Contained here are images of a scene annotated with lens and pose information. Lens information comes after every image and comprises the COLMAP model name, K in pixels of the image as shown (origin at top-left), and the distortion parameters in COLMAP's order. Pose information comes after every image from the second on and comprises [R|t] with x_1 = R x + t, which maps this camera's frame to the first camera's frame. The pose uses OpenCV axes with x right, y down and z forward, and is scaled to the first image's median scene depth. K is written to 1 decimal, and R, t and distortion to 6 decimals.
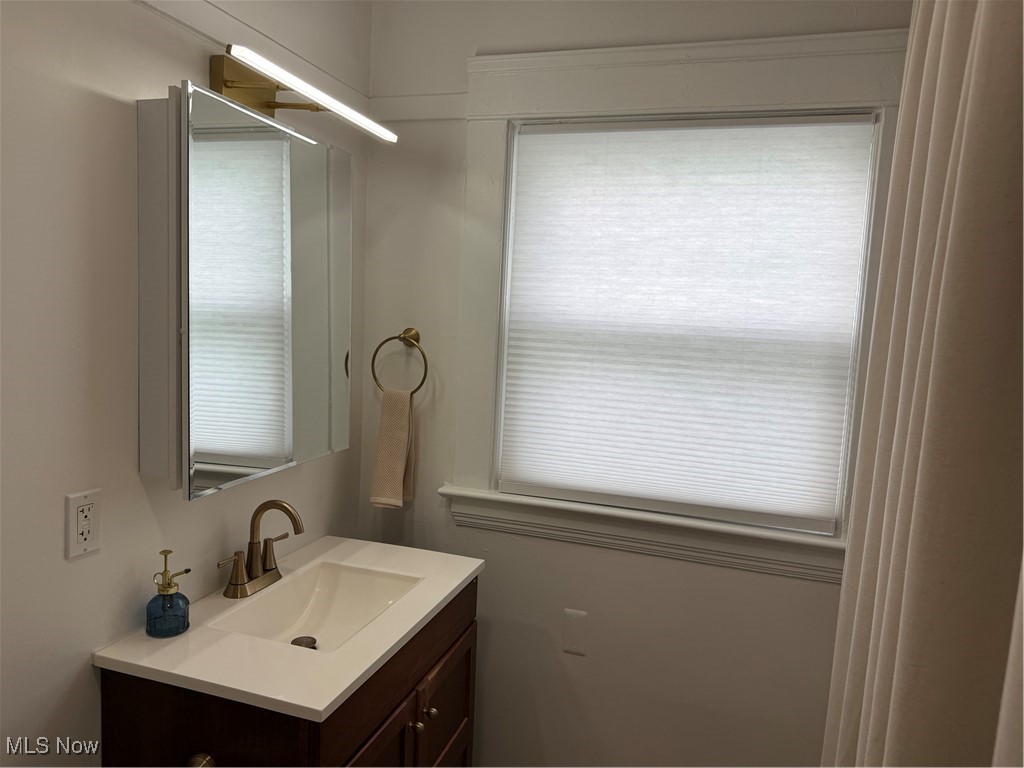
lens RADIAL K [[716.3, 0, 511.0], [0, 716.3, 379.6], [0, 0, 1]] dist [0.135182, -0.208326]
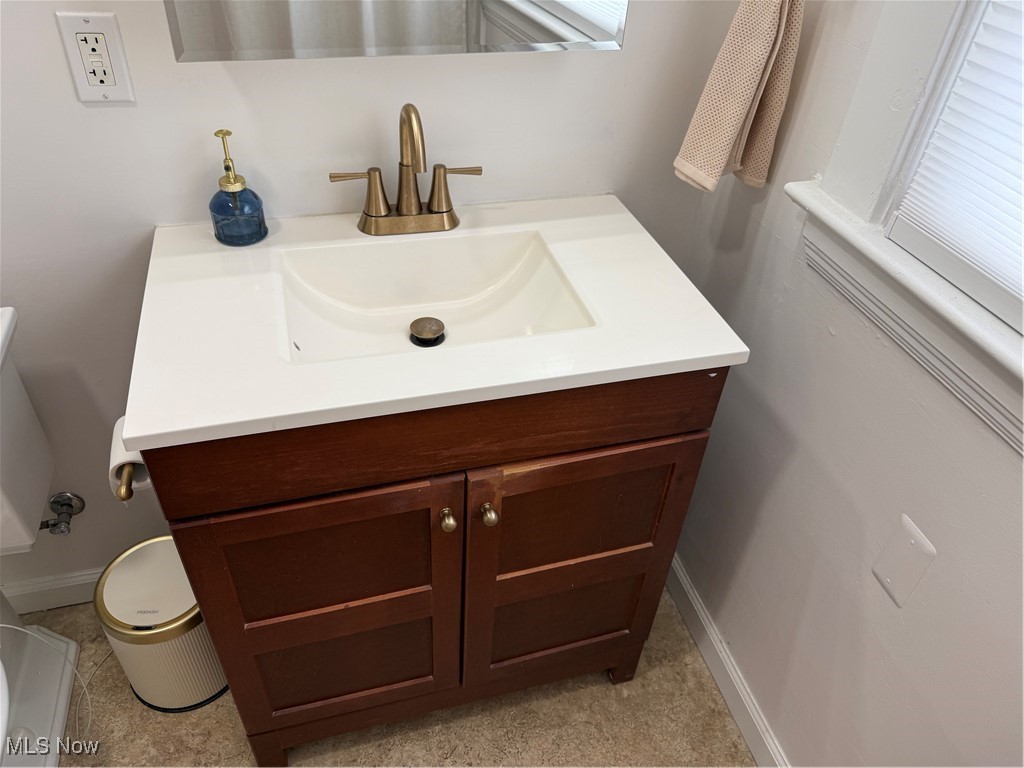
lens RADIAL K [[732.0, 0, 512.0], [0, 732.0, 384.0], [0, 0, 1]] dist [0.000610, -0.001563]
pose [[0.556191, 0.512317, -0.654357, 0.217331], [-0.108000, 0.825263, 0.554326, 0.005525], [0.824007, -0.237641, 0.514334, 0.598424]]
